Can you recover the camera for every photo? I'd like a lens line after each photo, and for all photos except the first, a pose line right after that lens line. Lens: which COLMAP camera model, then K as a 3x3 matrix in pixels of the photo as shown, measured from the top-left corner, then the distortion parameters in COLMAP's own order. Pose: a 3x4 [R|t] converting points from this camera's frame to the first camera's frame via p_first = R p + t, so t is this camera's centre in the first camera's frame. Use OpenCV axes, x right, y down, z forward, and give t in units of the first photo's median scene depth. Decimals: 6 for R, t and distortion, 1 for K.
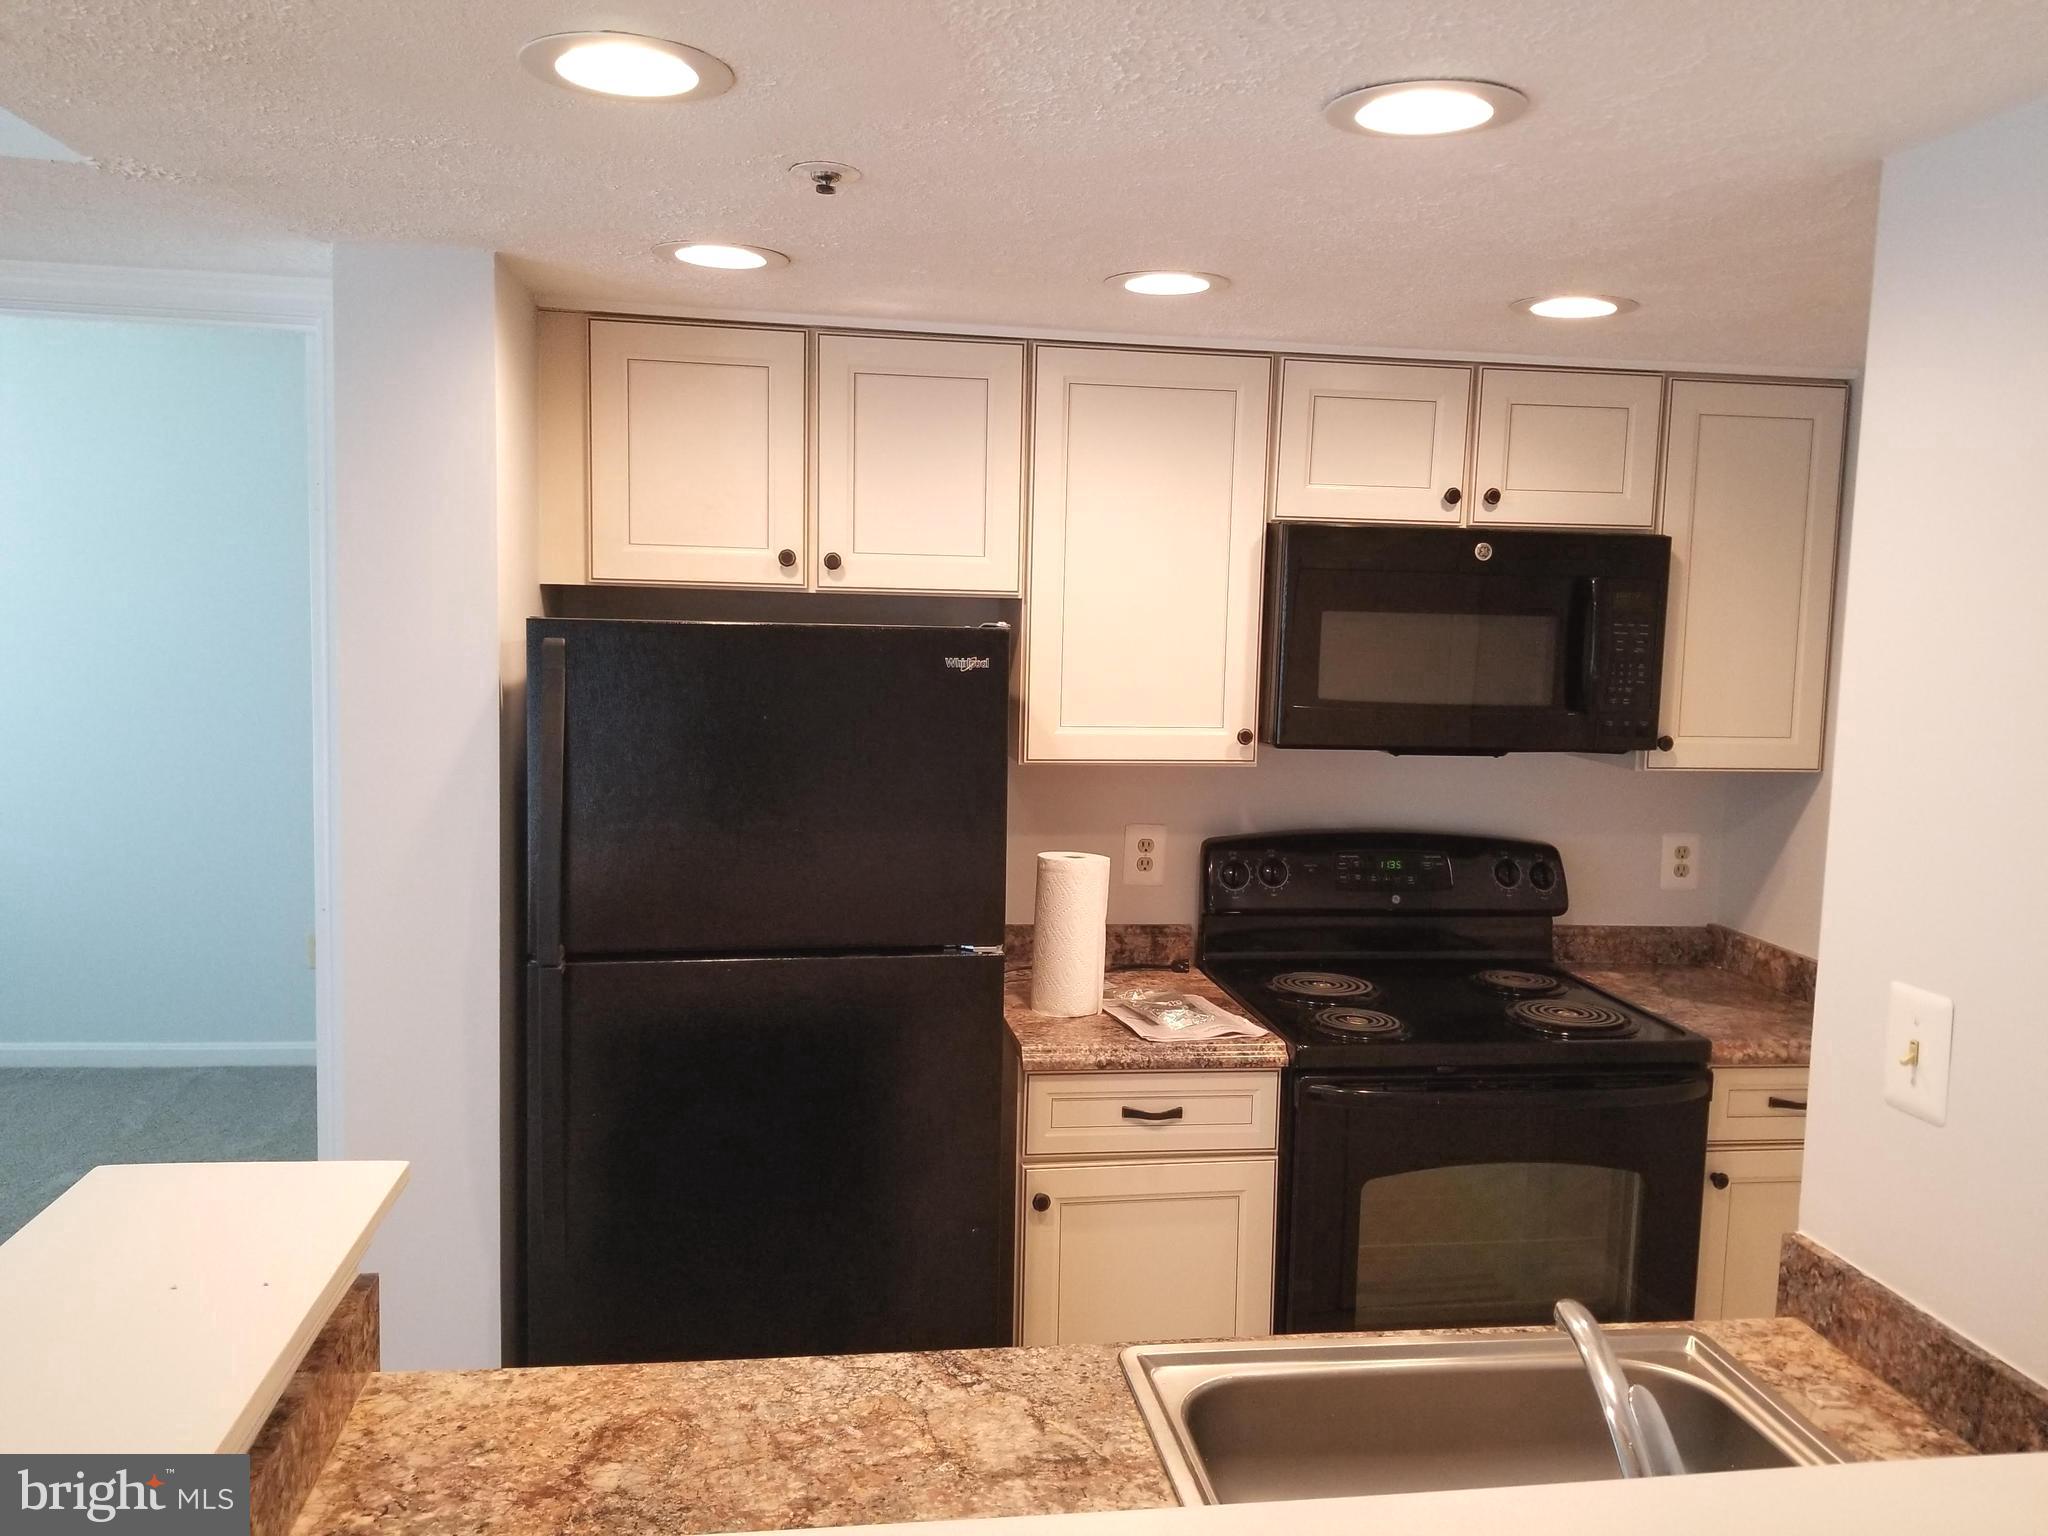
lens RADIAL K [[1594.7, 0, 1044.9], [0, 1594.7, 725.5], [0, 0, 1]] dist [0.076849, -0.142235]
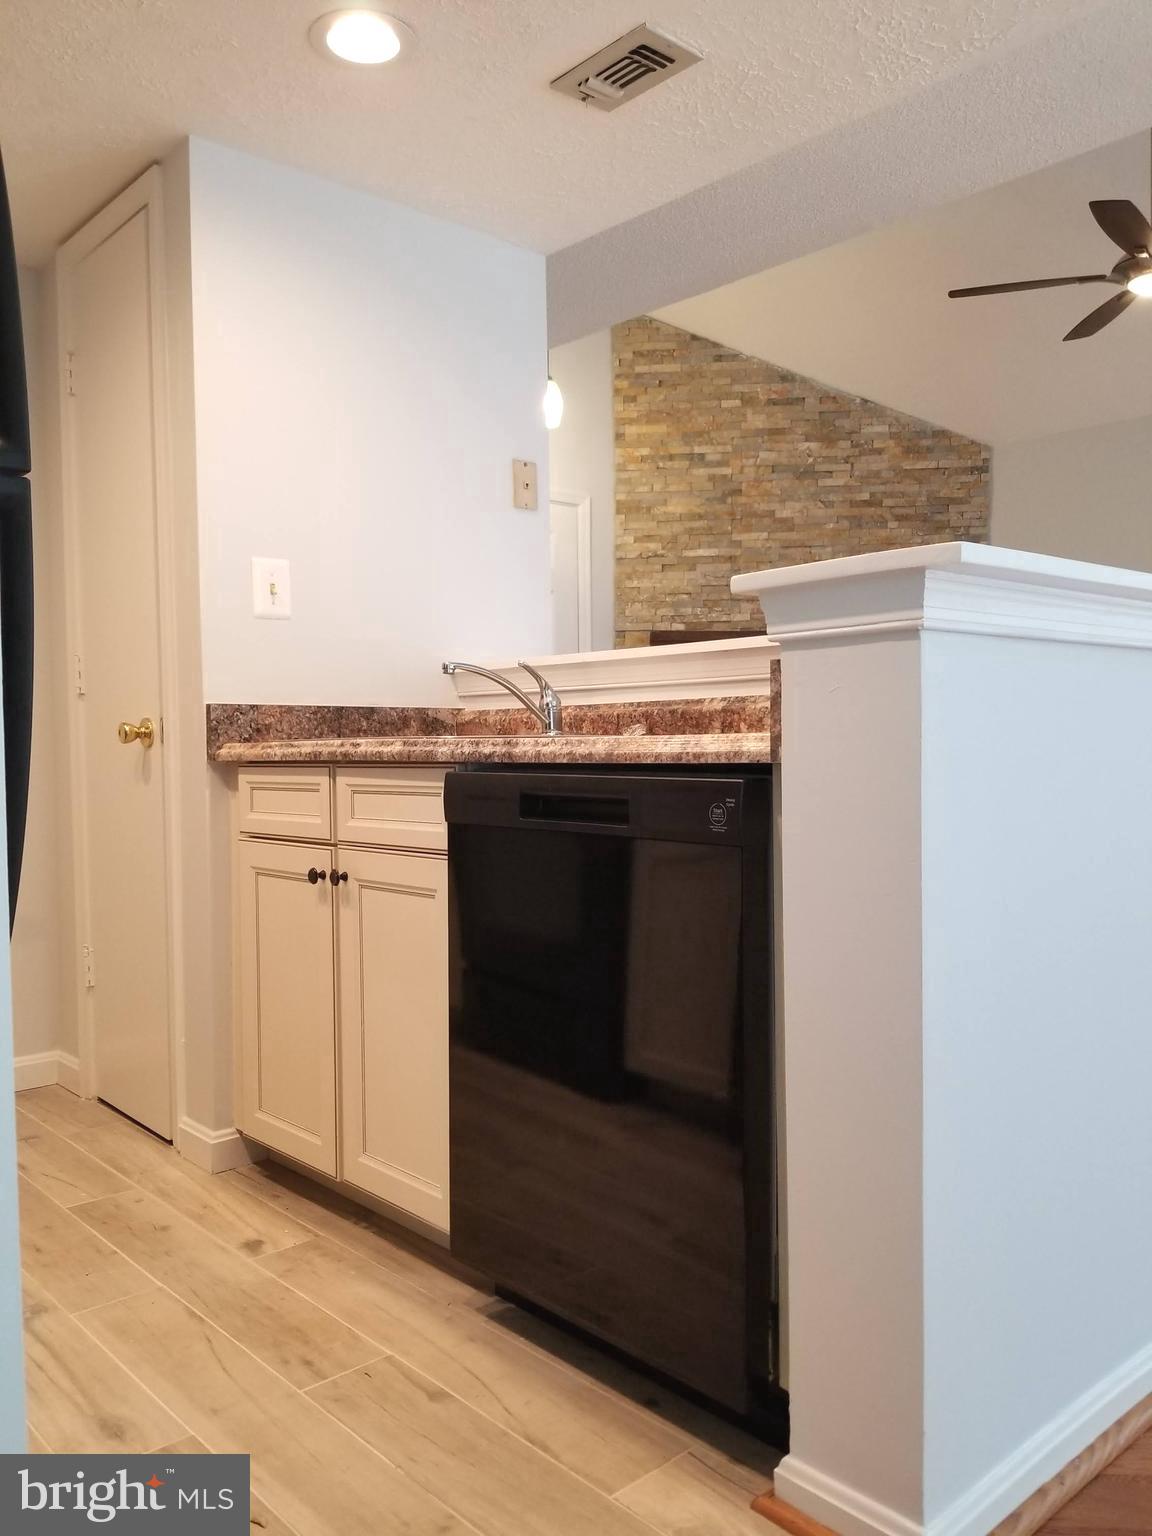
lens RADIAL K [[1196.0, 0, 563.1], [0, 1196.0, 787.0], [0, 0, 1]] dist [0.076849, -0.142235]
pose [[-0.522019, -0.066835, 0.850311, -0.615927], [0.062591, 0.991236, 0.116337, 0.178231], [-0.850634, 0.113952, -0.513261, 0.896940]]
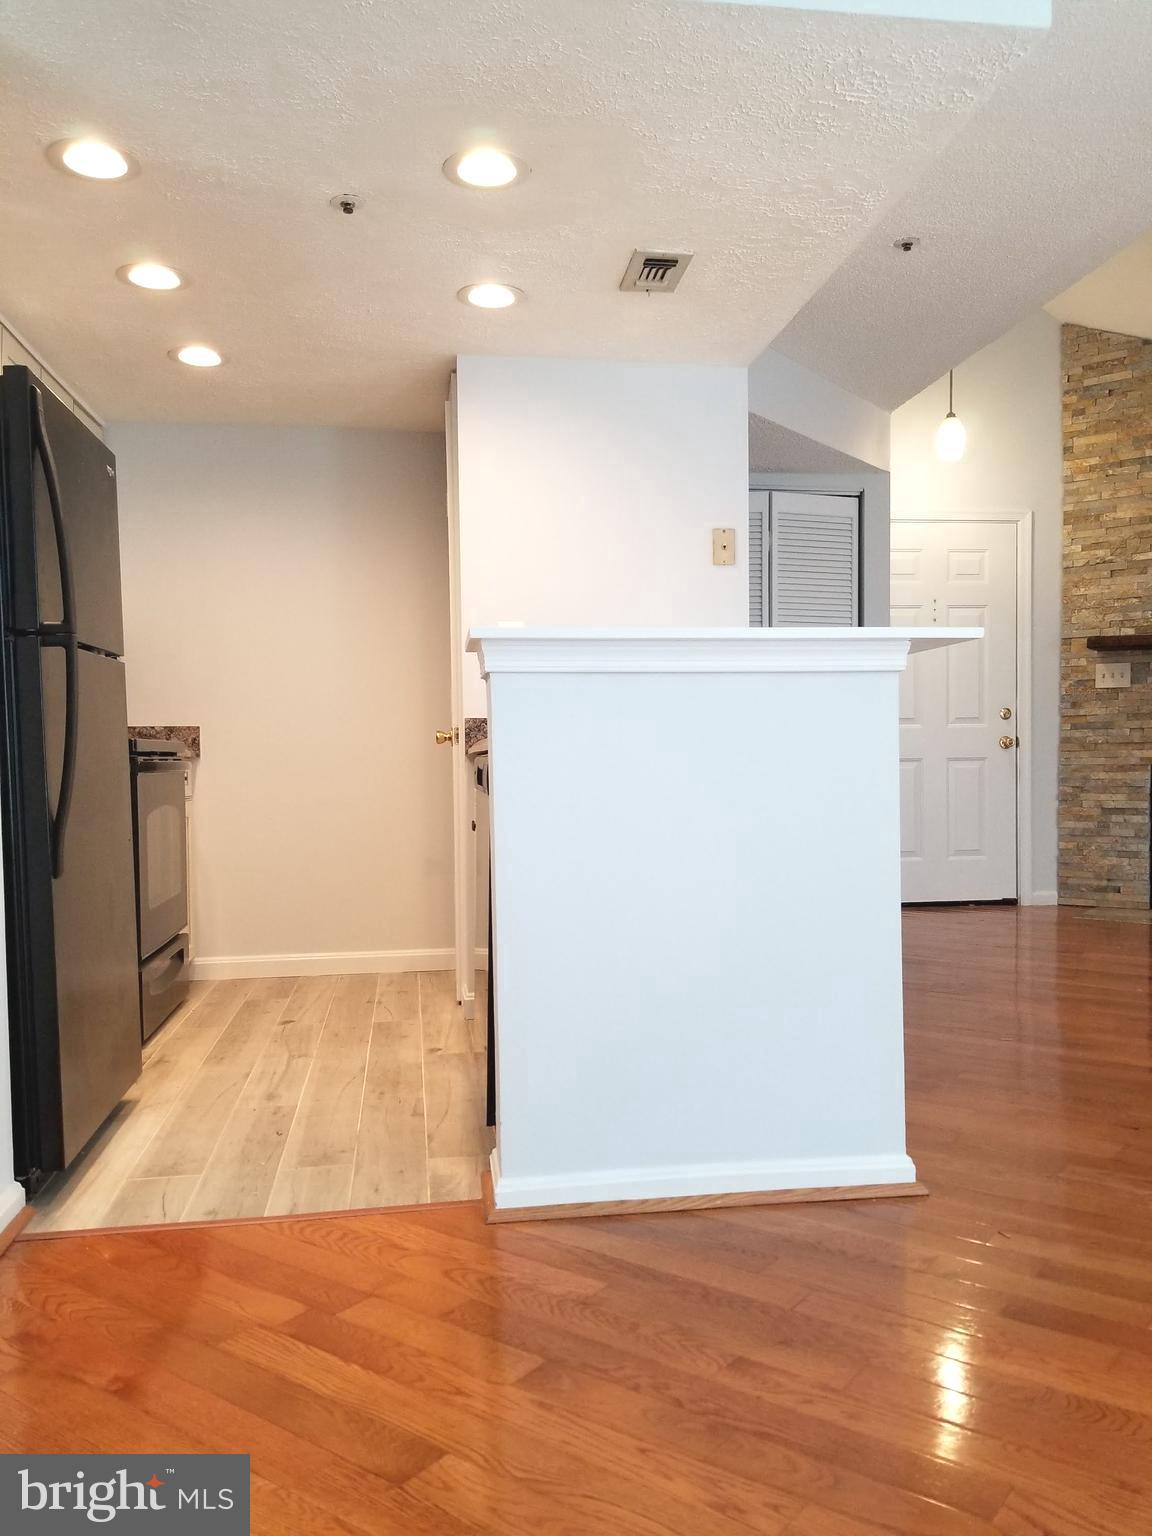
lens RADIAL K [[1196.0, 0, 583.5], [0, 1196.0, 791.3], [0, 0, 1]] dist [0.076849, -0.142235]
pose [[0.031691, -0.066218, 0.997302, -1.109147], [0.093591, 0.993616, 0.062999, 0.215144], [-0.995106, 0.091342, 0.037686, 0.465255]]
